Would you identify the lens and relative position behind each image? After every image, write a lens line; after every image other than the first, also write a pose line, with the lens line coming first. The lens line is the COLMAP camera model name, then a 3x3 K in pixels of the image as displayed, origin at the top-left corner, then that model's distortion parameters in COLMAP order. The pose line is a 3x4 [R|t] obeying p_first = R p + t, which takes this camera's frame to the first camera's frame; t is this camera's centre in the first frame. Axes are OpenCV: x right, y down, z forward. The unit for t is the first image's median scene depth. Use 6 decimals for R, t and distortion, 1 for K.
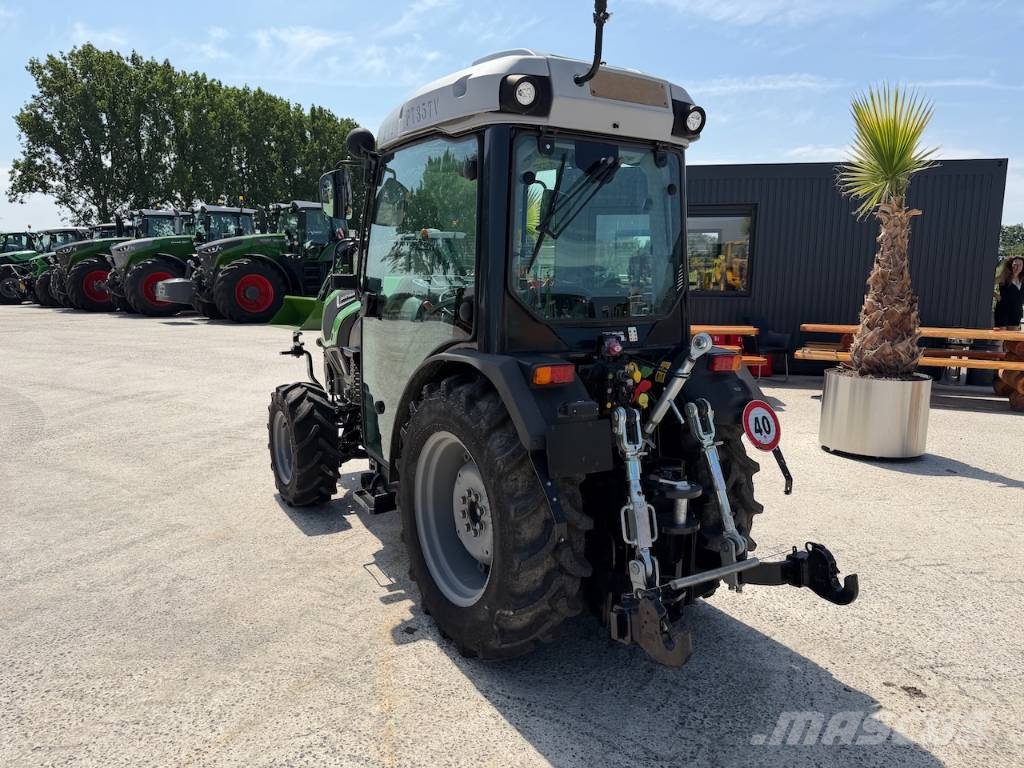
lens RADIAL K [[714.7, 0, 514.1], [0, 714.7, 411.3], [0, 0, 1]] dist [0.021642, -0.036916]
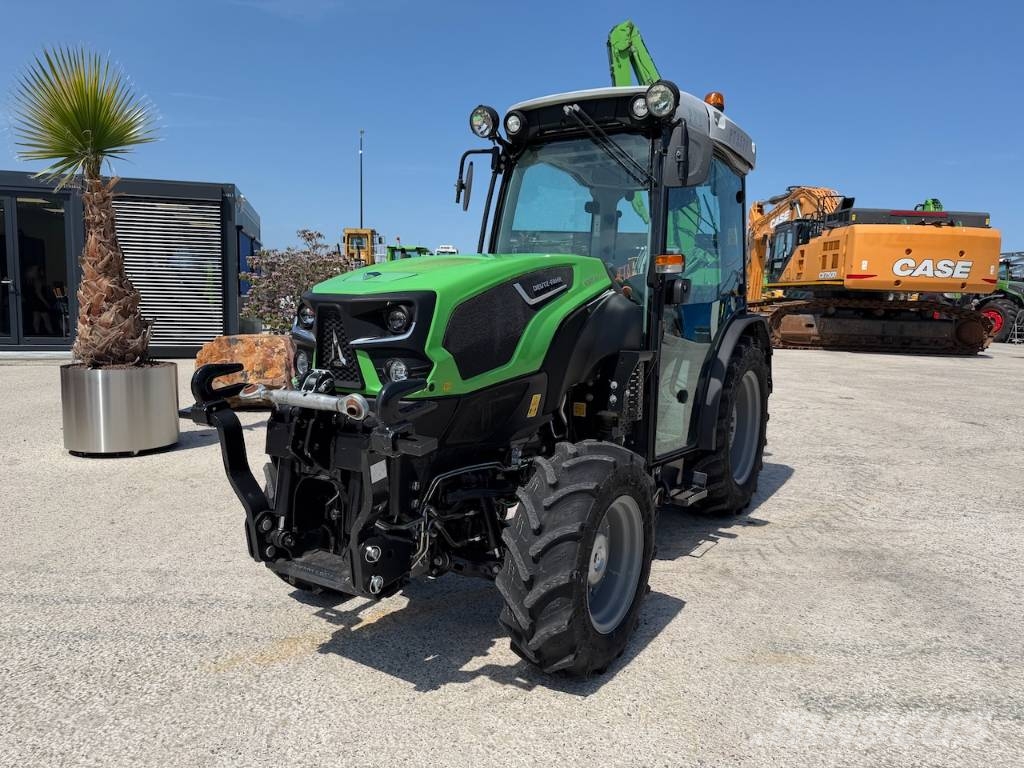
lens RADIAL K [[721.2, 0, 509.6], [0, 721.2, 383.9], [0, 0, 1]] dist [0.025950, -0.035702]
pose [[-0.437035, -0.129046, 0.890139, -0.805118], [0.143352, 0.967011, 0.210572, -0.220436], [-0.887947, 0.219631, -0.404118, 1.340796]]
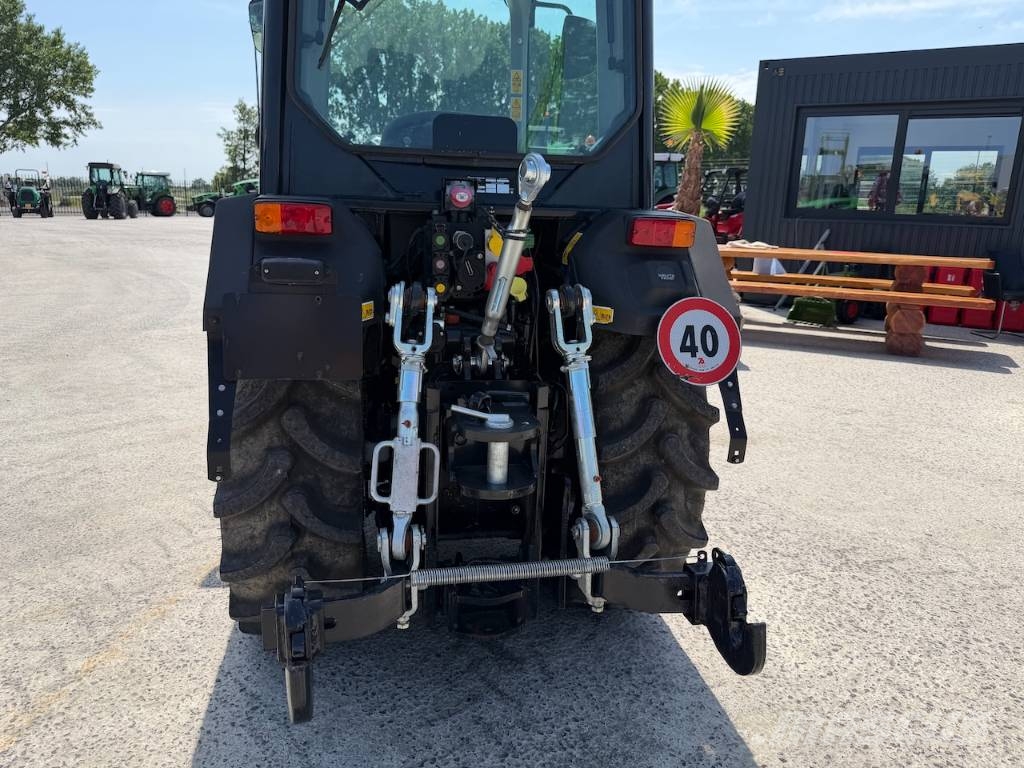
lens RADIAL K [[720.4, 0, 502.3], [0, 720.4, 403.1], [0, 0, 1]] dist [-0.001934, -0.003057]
pose [[0.939275, 0.106973, -0.326068, 0.255673], [-0.083720, 0.992894, 0.084574, 0.022165], [0.332798, -0.052140, 0.941556, 0.254990]]
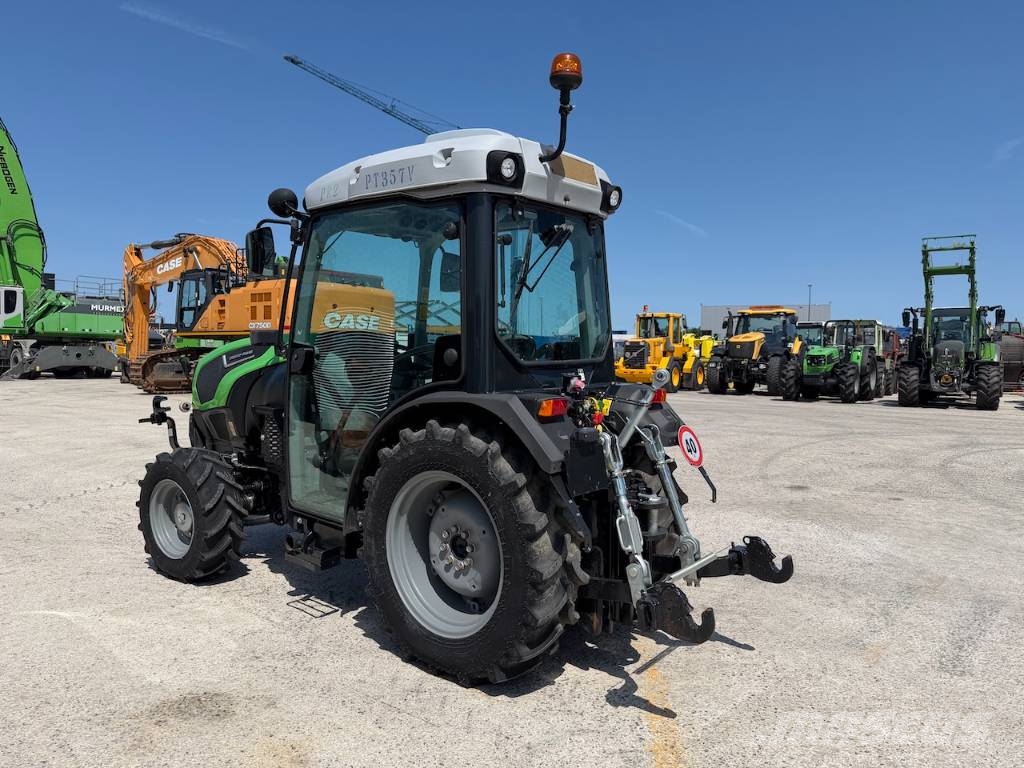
lens RADIAL K [[721.2, 0, 509.6], [0, 721.2, 383.9], [0, 0, 1]] dist [0.025950, -0.035702]
pose [[-0.974287, -0.027151, 0.223668, -0.180531], [0.025865, 0.972672, 0.230740, -0.300424], [-0.223821, 0.230592, -0.946959, 1.691789]]
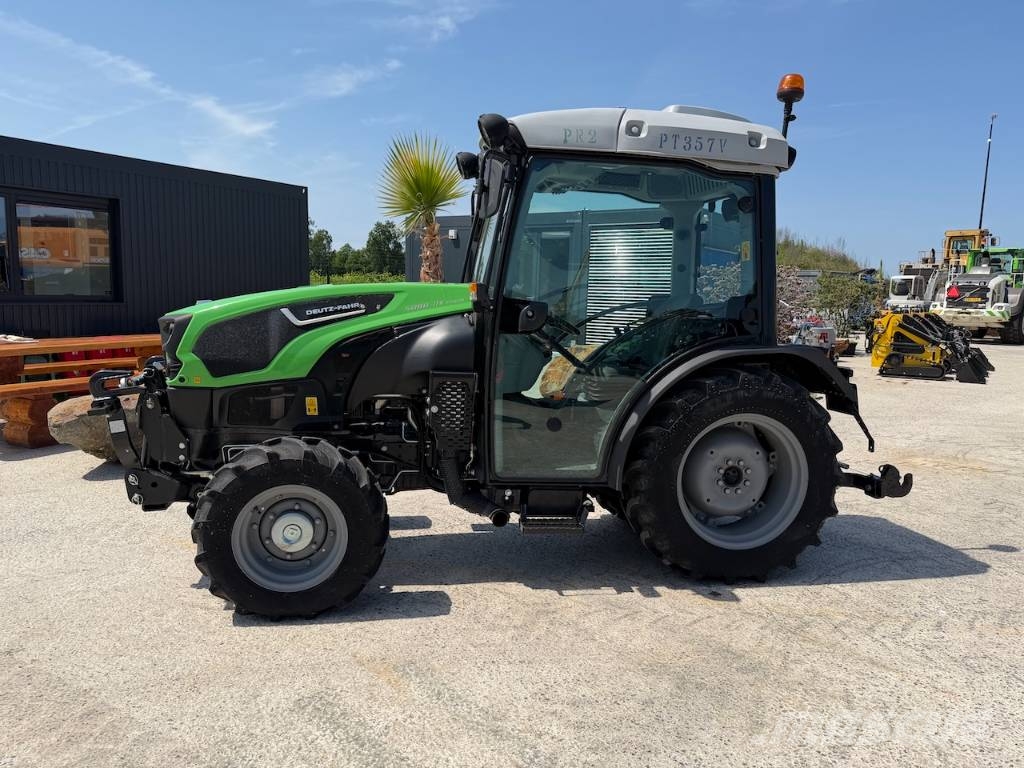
lens RADIAL K [[721.2, 0, 509.6], [0, 721.2, 383.9], [0, 0, 1]] dist [0.025950, -0.035702]
pose [[0.359895, -0.120424, 0.925188, -0.909248], [0.157133, 0.985294, 0.067123, -0.110308], [-0.919666, 0.121221, 0.373525, 0.576877]]
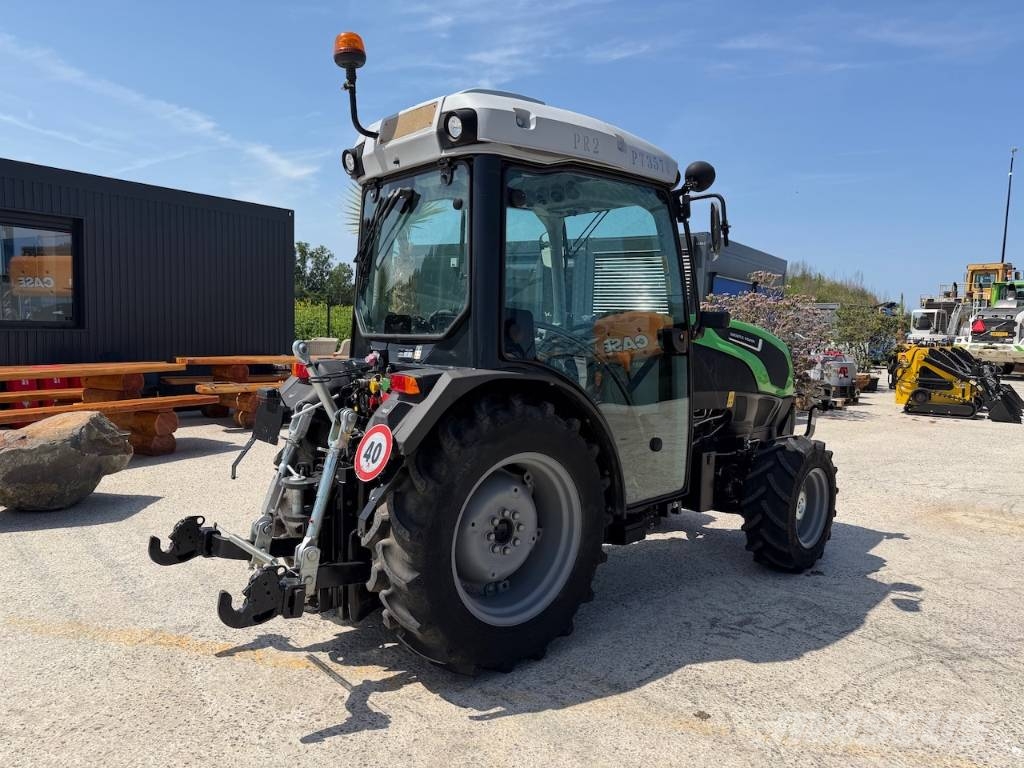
lens RADIAL K [[726.4, 0, 512.0], [0, 726.4, 384.0], [0, 0, 1]] dist [0.000503, -0.004835]
pose [[0.377833, -0.075694, 0.922774, -0.696632], [0.150390, 0.988434, 0.019502, -0.093982], [-0.913578, 0.131408, 0.384847, 0.573604]]
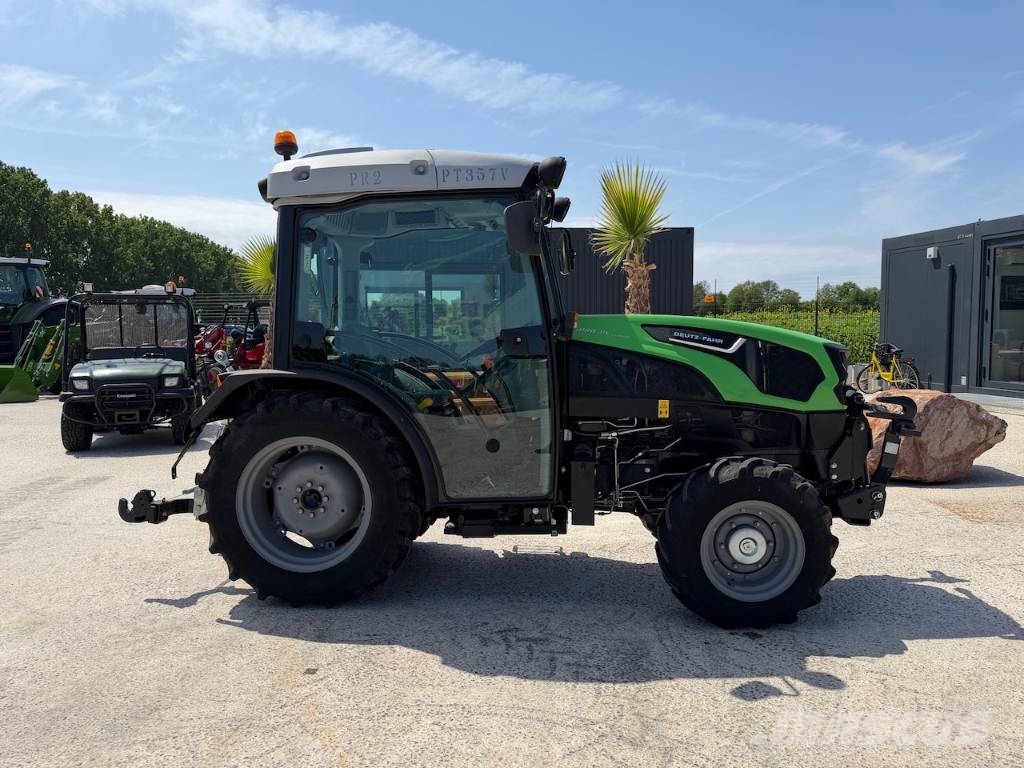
lens RADIAL K [[721.2, 0, 509.6], [0, 721.2, 383.9], [0, 0, 1]] dist [0.025950, -0.035702]
pose [[0.932974, -0.050134, 0.356436, -0.156370], [0.092002, 0.990573, -0.101489, 0.030303], [-0.347988, 0.127480, 0.928791, -0.042094]]
